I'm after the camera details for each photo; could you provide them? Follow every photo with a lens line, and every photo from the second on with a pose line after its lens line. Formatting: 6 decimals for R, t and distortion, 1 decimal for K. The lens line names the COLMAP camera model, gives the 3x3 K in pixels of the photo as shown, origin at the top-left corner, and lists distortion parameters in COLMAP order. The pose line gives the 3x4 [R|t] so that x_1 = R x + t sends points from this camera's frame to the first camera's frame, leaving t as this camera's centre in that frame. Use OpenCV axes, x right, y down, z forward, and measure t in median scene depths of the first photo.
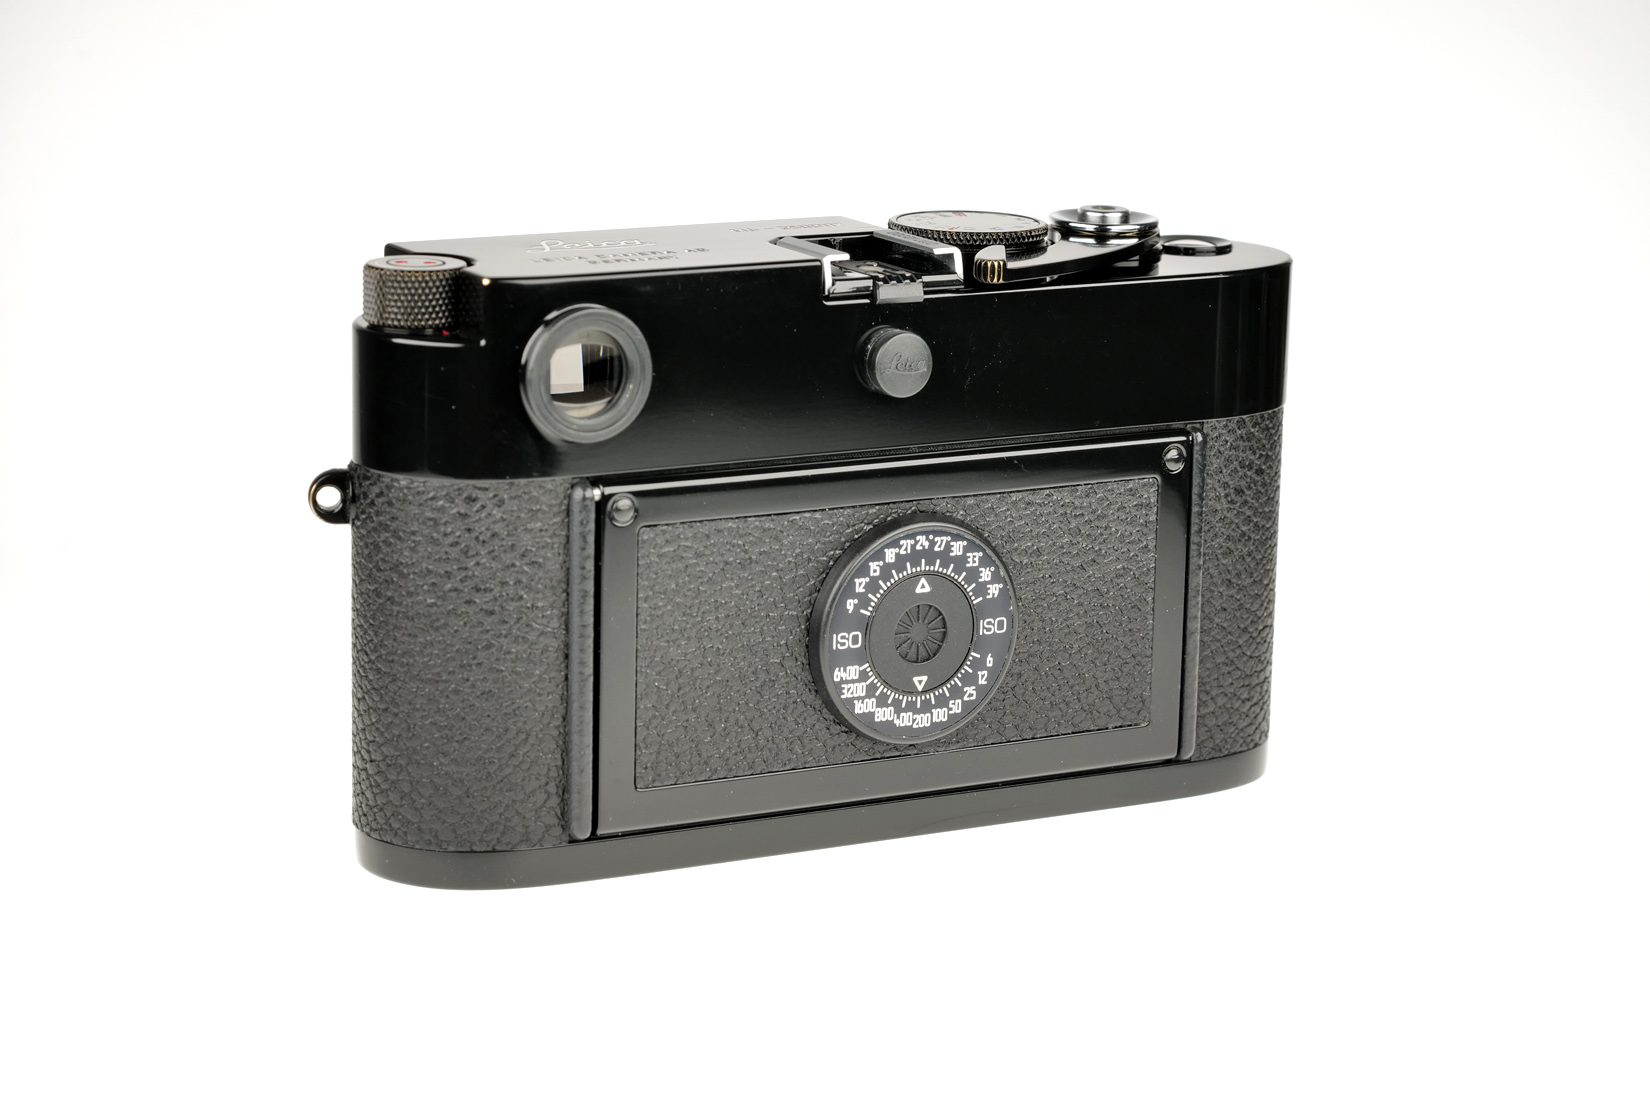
lens RADIAL K [[4392.3, 0, 825.2], [0, 4392.3, 493.8], [0, 0, 1]] dist [0.070535, -0.236572]
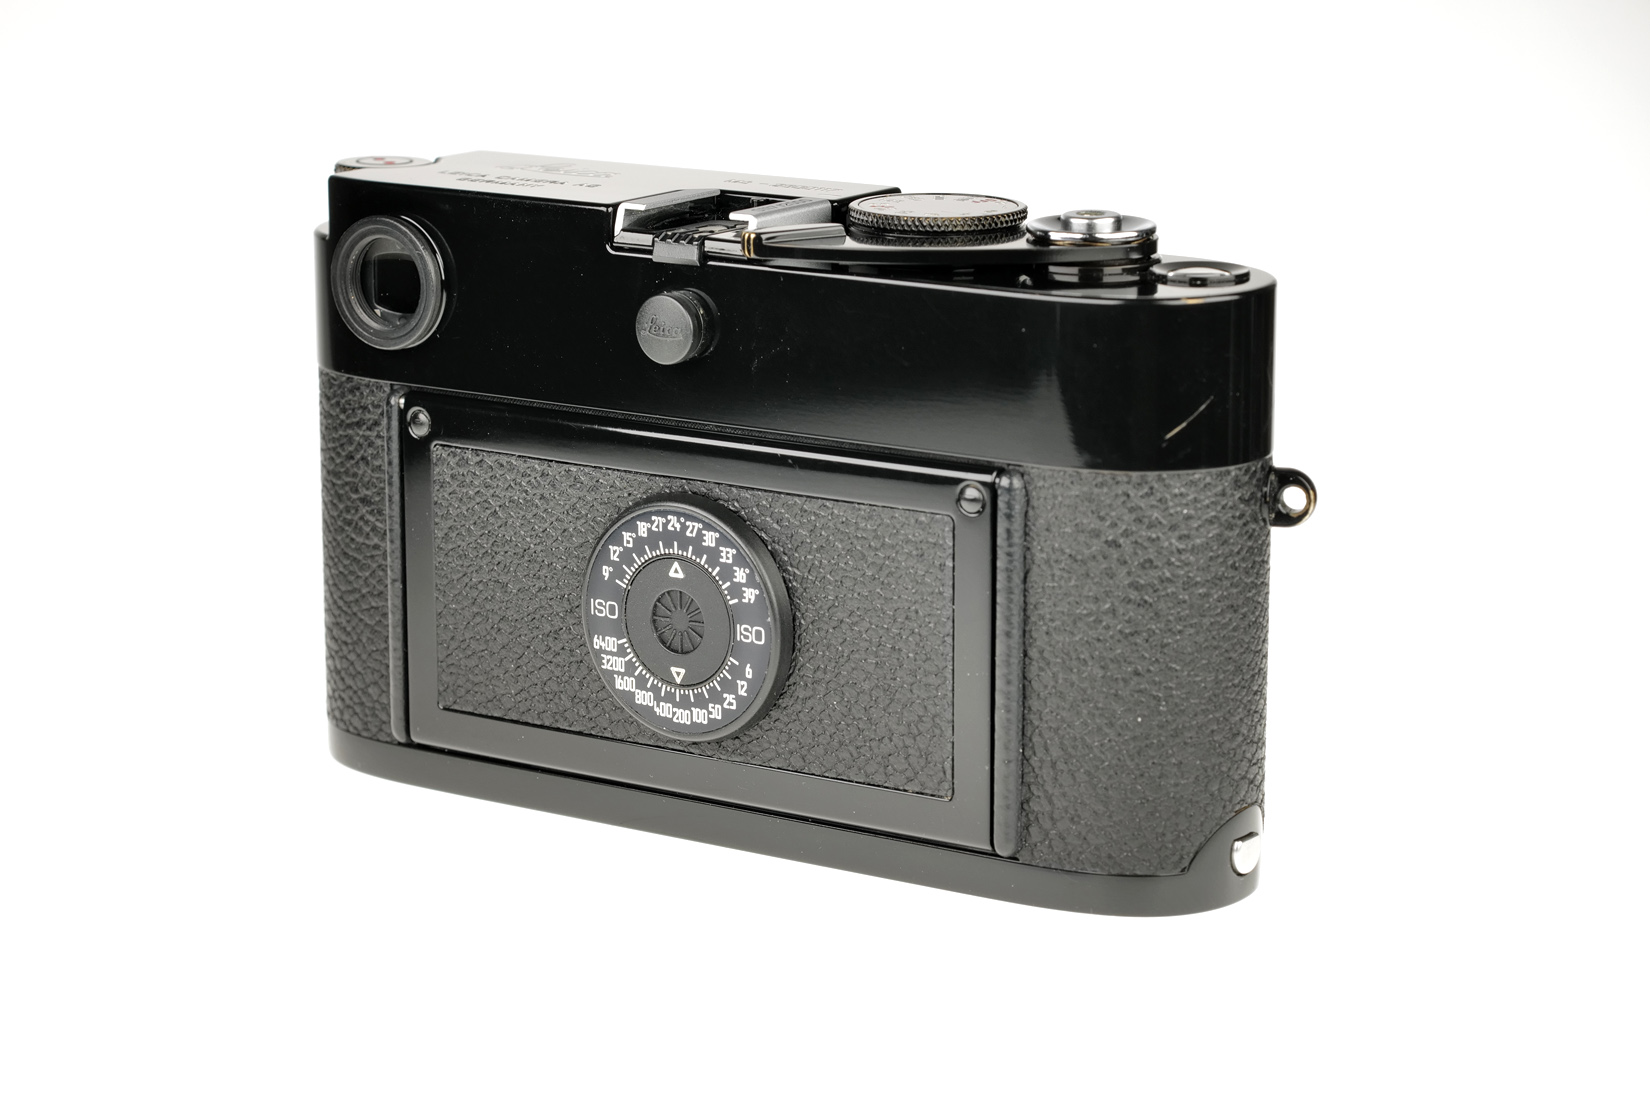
lens RADIAL K [[4392.3, 0, 825.2], [0, 4392.3, 493.8], [0, 0, 1]] dist [0.070535, -0.236572]
pose [[0.434902, 0.159498, -0.886240, 0.858079], [-0.172623, 0.980702, 0.091788, -0.085869], [0.883777, 0.113067, 0.454042, 0.602102]]
